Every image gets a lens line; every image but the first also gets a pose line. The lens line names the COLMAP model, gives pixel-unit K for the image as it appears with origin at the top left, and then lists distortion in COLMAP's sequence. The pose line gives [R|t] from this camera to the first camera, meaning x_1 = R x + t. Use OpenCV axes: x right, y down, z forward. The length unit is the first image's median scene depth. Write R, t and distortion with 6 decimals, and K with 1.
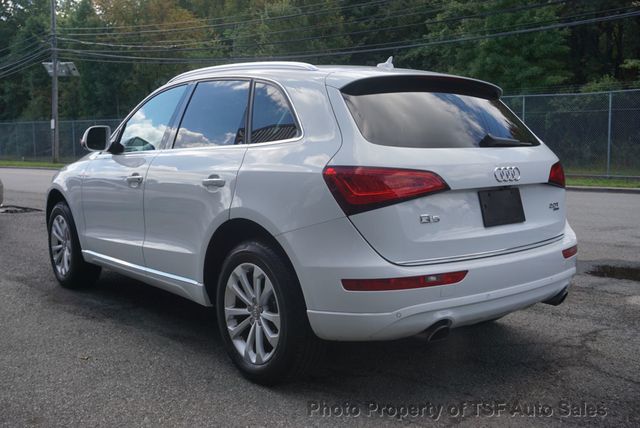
lens RADIAL K [[639.4, 0, 320.0], [0, 639.4, 216.1], [0, 0, 1]] dist [0.028575, 0.000000]
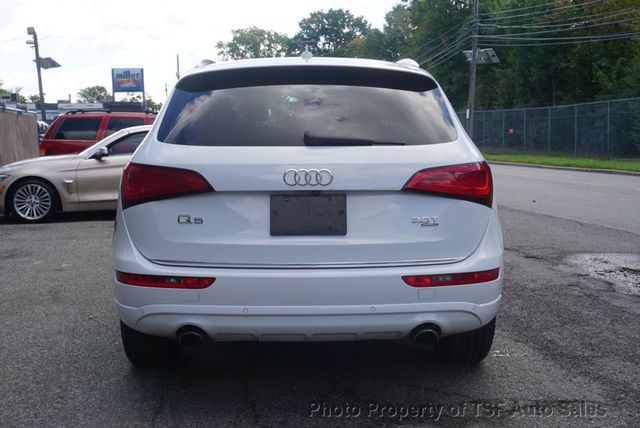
lens RADIAL K [[726.3, 0, 348.2], [0, 726.3, 217.9], [0, 0, 1]] dist [-0.027326, 0.000000]
pose [[0.788526, 0.074072, -0.610524, 0.446604], [-0.071860, 0.997017, 0.028152, -0.019991], [0.610788, 0.021674, 0.791497, 0.123509]]
